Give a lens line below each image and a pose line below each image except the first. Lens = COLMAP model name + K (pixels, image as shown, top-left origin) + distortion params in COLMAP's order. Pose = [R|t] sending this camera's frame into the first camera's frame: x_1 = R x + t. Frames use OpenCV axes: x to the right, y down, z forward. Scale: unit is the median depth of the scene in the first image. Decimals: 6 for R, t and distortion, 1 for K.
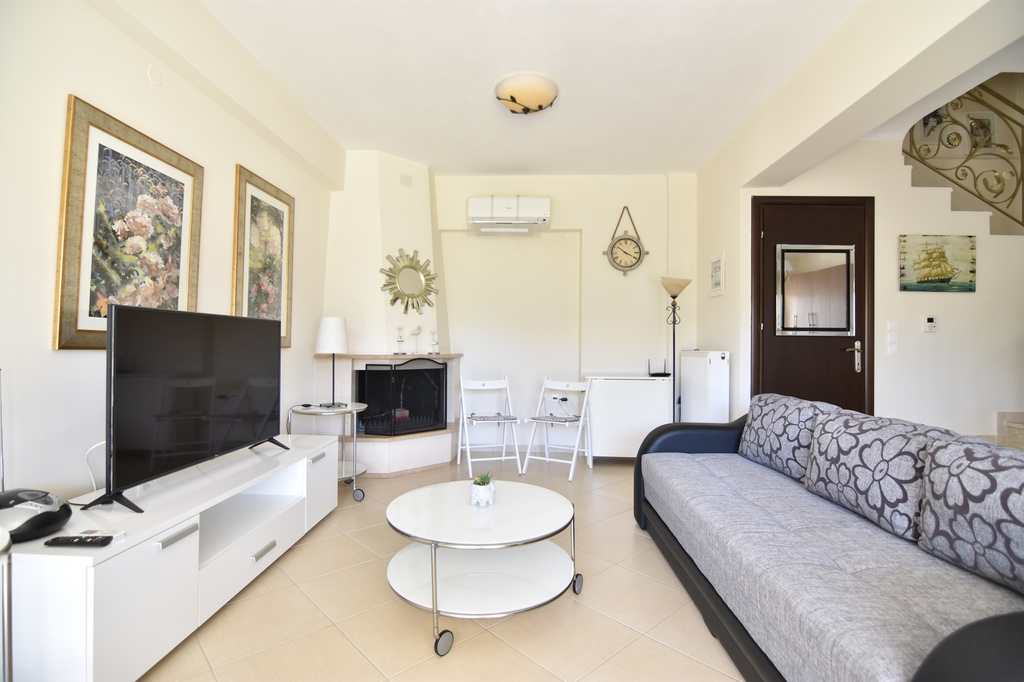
lens RADIAL K [[494.7, 0, 514.6], [0, 494.7, 337.6], [0, 0, 1]] dist [-0.006465, -0.008761]
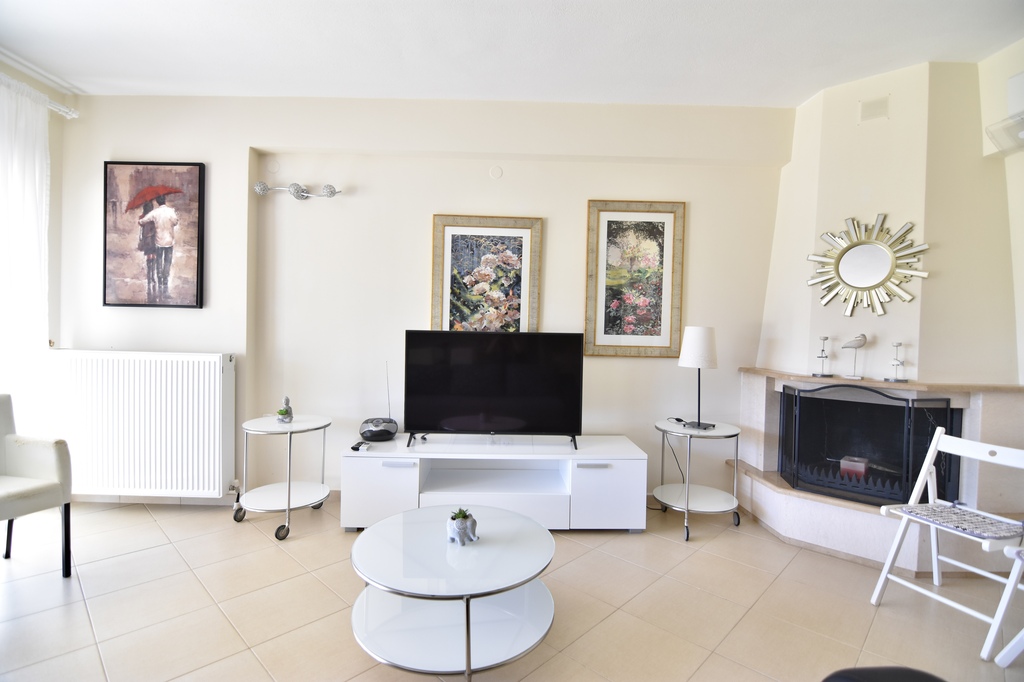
lens RADIAL K [[494.7, 0, 510.9], [0, 494.7, 336.9], [0, 0, 1]] dist [-0.006465, -0.008761]
pose [[0.046339, 0.013785, -0.998831, 0.484604], [-0.003420, 0.999901, 0.013641, -0.031828], [0.998920, 0.002784, 0.046382, 0.599817]]
